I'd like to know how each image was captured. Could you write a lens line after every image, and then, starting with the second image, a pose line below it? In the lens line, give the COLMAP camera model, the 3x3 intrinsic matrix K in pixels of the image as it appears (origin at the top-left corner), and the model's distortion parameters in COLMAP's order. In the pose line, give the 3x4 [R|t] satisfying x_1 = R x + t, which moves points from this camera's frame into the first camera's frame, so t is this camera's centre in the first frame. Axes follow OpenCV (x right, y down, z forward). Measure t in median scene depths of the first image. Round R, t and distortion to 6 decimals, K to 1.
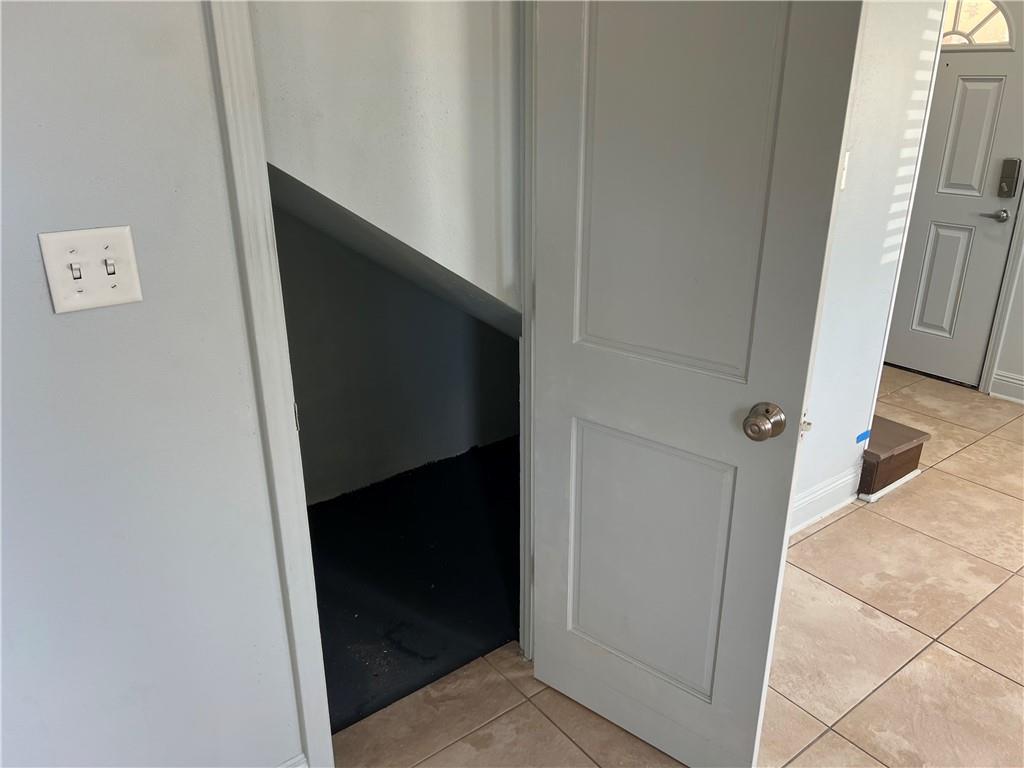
lens RADIAL K [[777.8, 0, 516.0], [0, 777.8, 379.1], [0, 0, 1]] dist [0.065613, -0.065210]
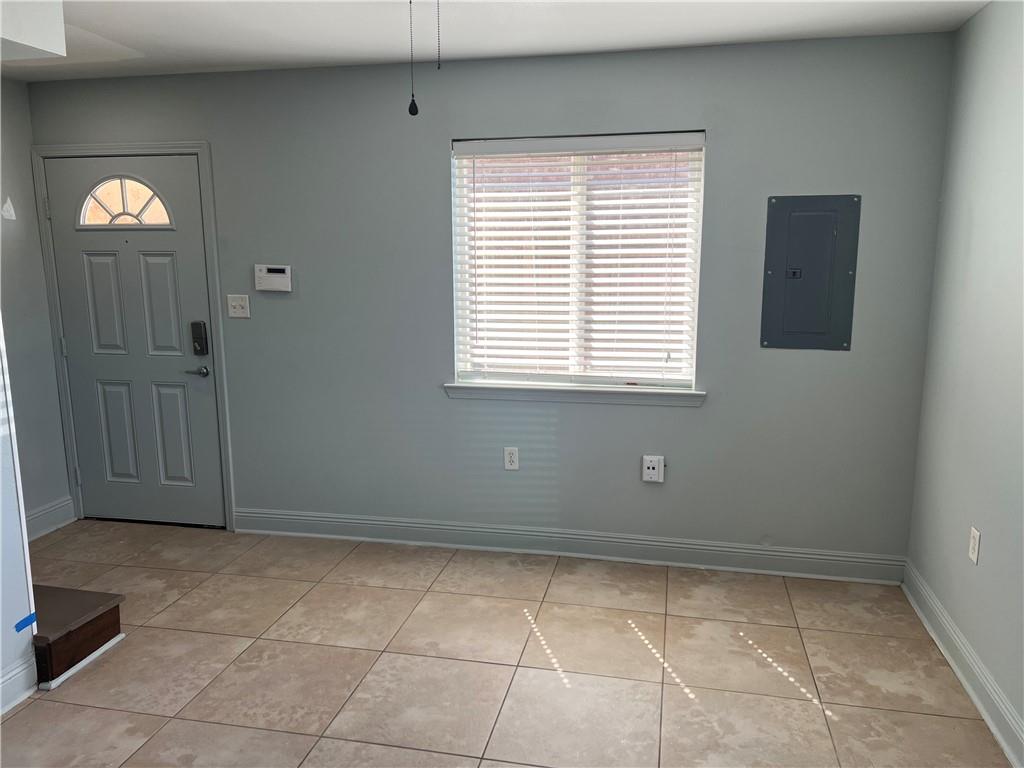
lens RADIAL K [[777.8, 0, 512.0], [0, 777.8, 380.7], [0, 0, 1]] dist [0.065613, -0.065210]
pose [[0.765512, -0.116296, 0.632824, 0.255919], [0.233436, 0.966716, -0.104726, 0.022937], [-0.599582, 0.227893, 0.767181, -0.103173]]
